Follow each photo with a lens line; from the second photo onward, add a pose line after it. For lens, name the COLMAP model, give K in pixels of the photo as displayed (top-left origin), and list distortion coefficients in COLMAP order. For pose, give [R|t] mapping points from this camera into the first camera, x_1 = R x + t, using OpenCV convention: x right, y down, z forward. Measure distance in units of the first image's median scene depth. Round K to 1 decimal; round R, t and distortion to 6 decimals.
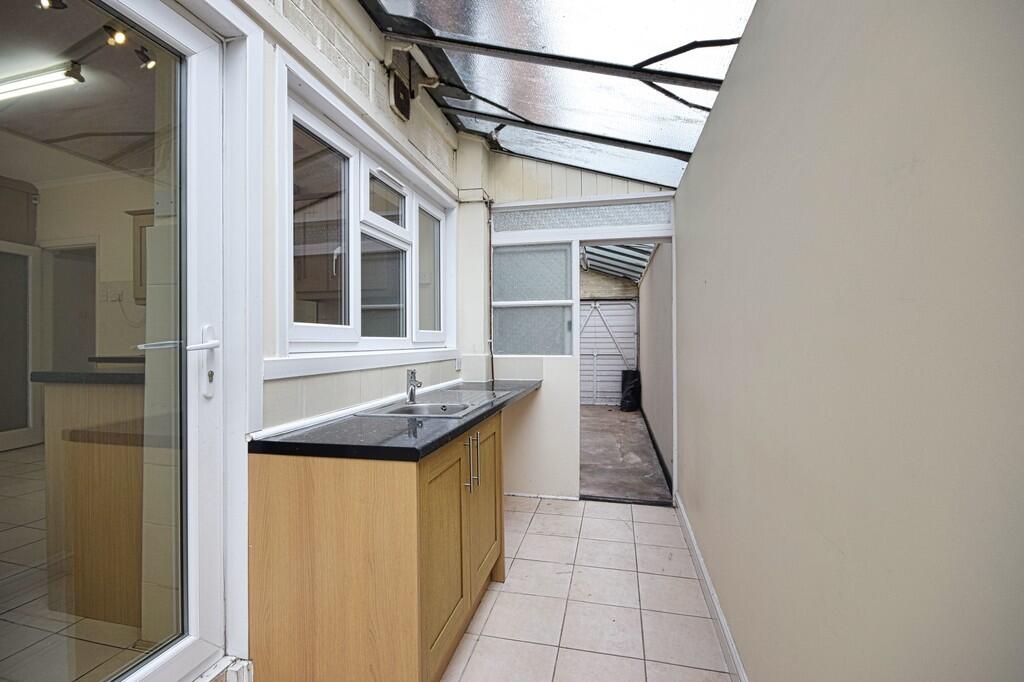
lens RADIAL K [[471.5, 0, 511.5], [0, 471.5, 339.5], [0, 0, 1]] dist [-0.013963, -0.000431]
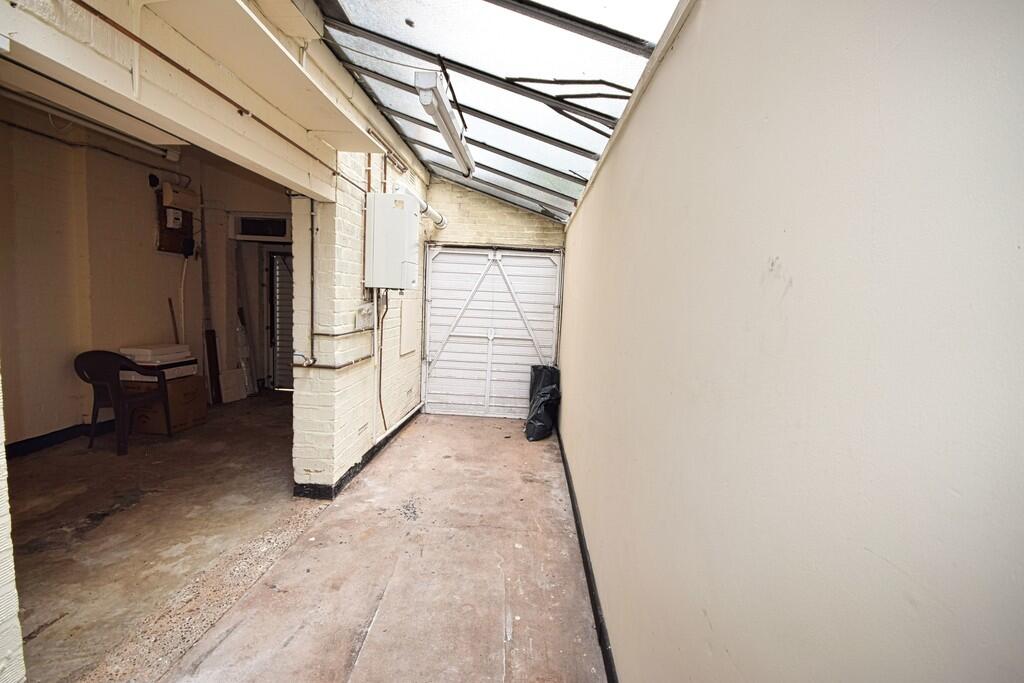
lens RADIAL K [[471.5, 0, 512.3], [0, 471.5, 343.0], [0, 0, 1]] dist [-0.013963, -0.000431]
pose [[0.982863, 0.031913, 0.181557, 0.094297], [-0.050077, 0.994086, 0.096361, -0.022429], [-0.177408, -0.103801, 0.978648, 0.393367]]
